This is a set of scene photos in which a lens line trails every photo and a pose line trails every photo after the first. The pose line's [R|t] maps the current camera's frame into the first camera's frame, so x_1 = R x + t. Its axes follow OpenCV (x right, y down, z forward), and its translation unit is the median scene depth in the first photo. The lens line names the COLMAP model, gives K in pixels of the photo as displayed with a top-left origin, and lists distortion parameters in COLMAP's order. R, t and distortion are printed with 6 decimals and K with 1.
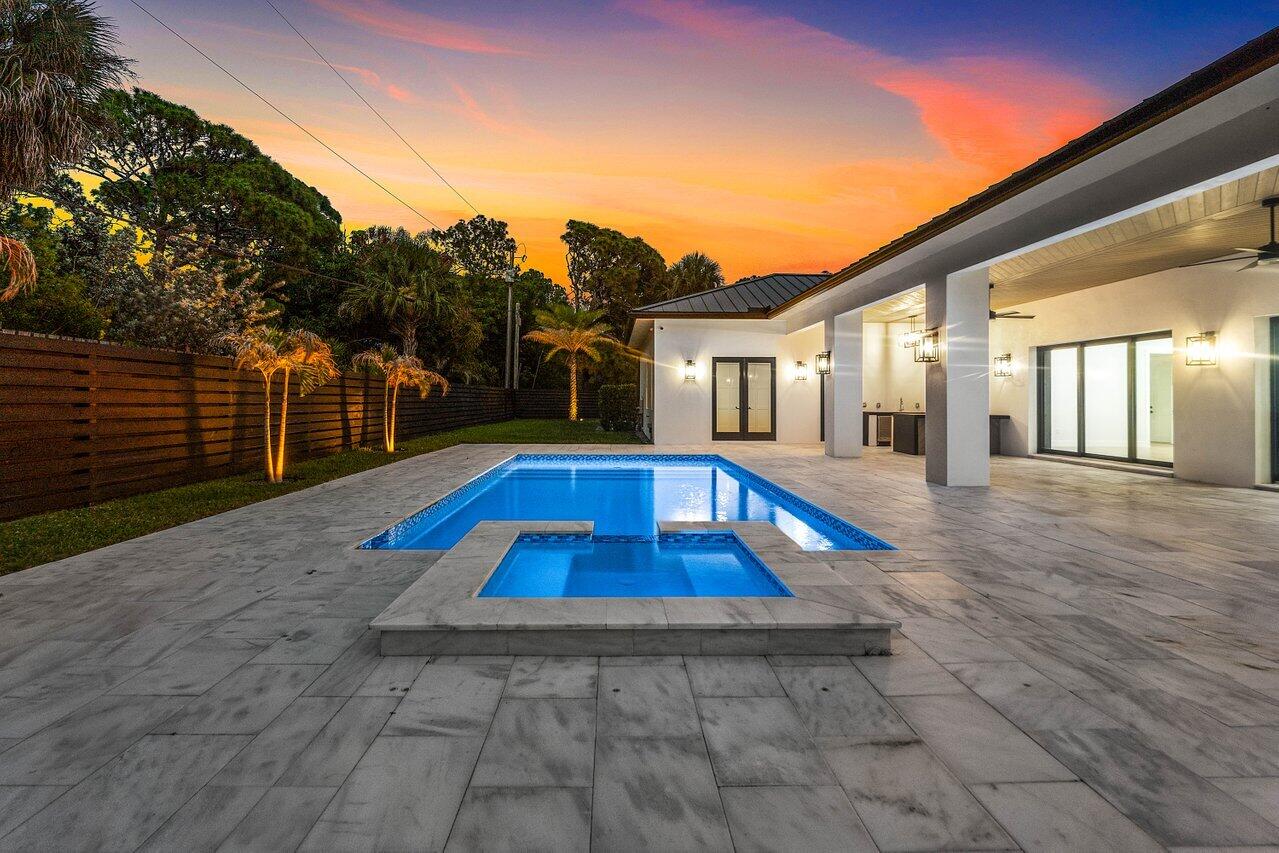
lens RADIAL K [[623.3, 0, 628.0], [0, 623.3, 398.7], [0, 0, 1]] dist [-0.001985, 0.000254]
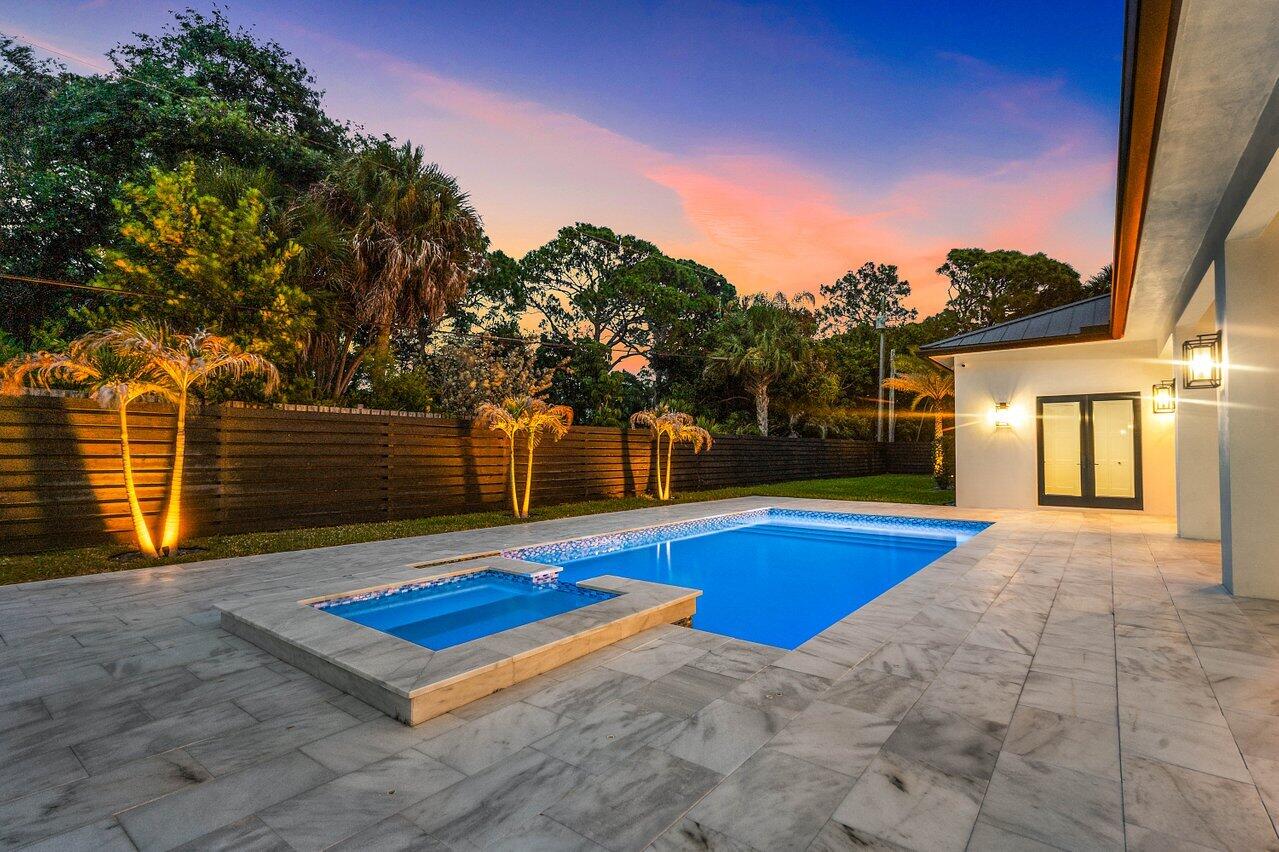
lens RADIAL K [[622.0, 0, 640.9], [0, 622.0, 429.4], [0, 0, 1]] dist [-0.004303, 0.001330]
pose [[0.767283, -0.027329, -0.640726, 1.196626], [0.002685, 0.999220, -0.039404, 0.013241], [0.641303, 0.028514, 0.766758, 0.476775]]
